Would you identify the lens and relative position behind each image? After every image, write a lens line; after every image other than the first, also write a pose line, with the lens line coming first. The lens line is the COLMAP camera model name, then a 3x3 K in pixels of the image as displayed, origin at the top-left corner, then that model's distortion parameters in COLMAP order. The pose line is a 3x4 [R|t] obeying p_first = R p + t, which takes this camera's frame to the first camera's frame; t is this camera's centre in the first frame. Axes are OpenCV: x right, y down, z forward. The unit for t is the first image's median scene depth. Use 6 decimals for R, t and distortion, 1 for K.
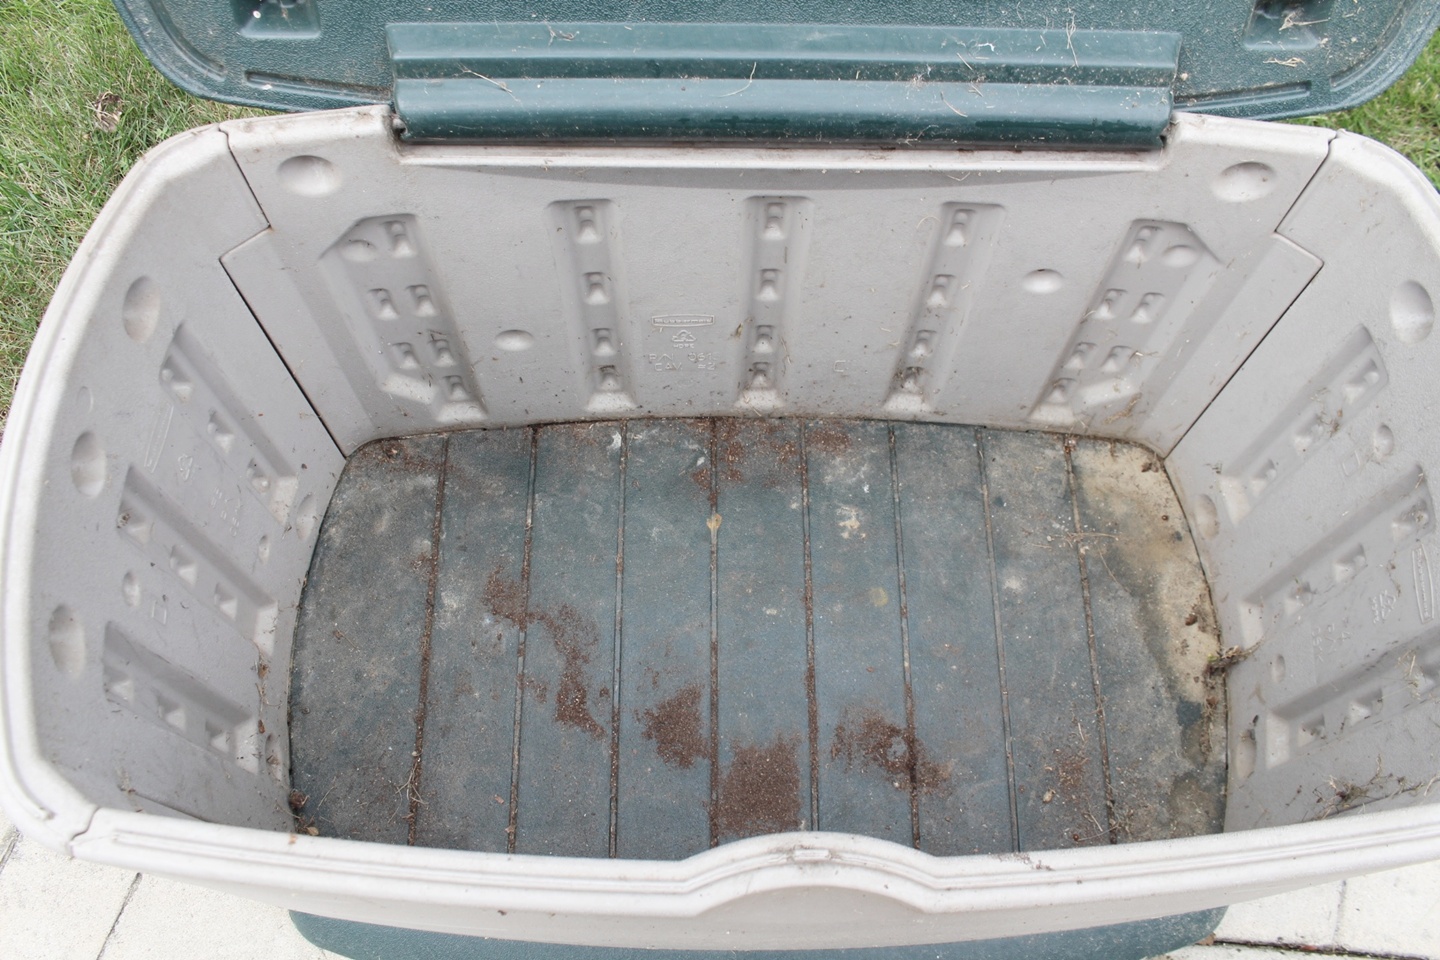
lens RADIAL K [[1186.9, 0, 751.4], [0, 1186.9, 479.8], [0, 0, 1]] dist [-0.138298, 0.090652]
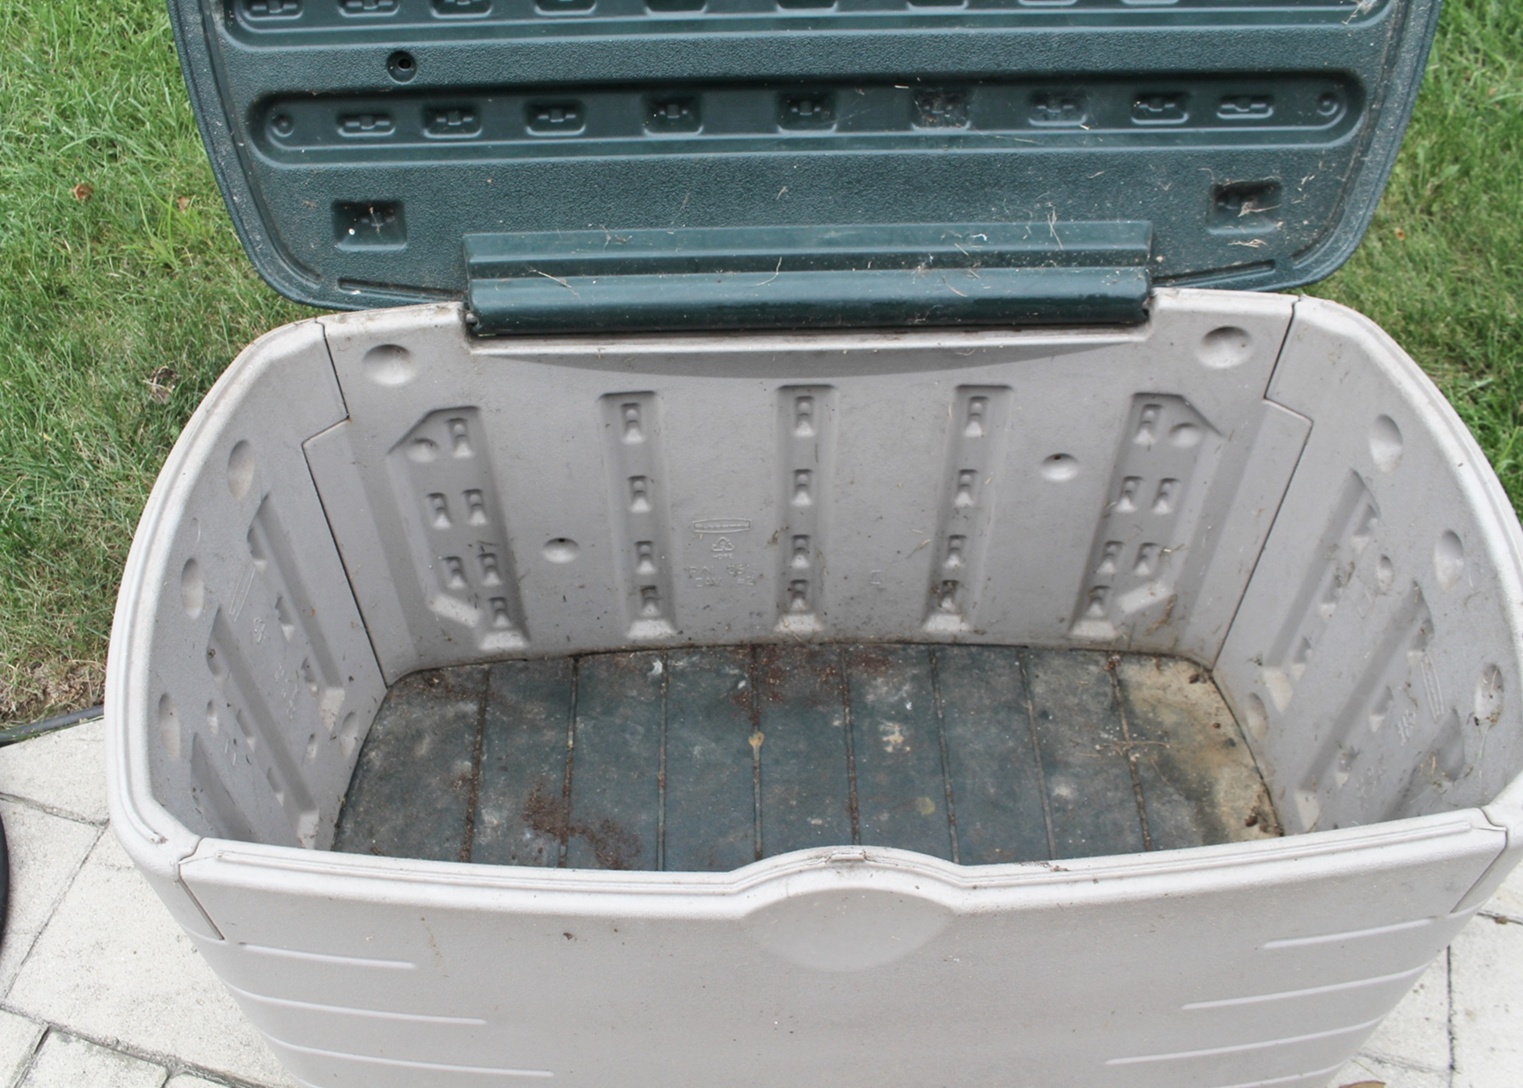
lens RADIAL K [[1420.5, 0, 761.5], [0, 1420.5, 544.0], [0, 0, 1]] dist [-0.119229, -0.000964]
pose [[0.999241, -0.031411, -0.023056, 0.006619], [0.023916, 0.961575, -0.273499, 0.253900], [0.030761, 0.272740, 0.961596, -0.231368]]
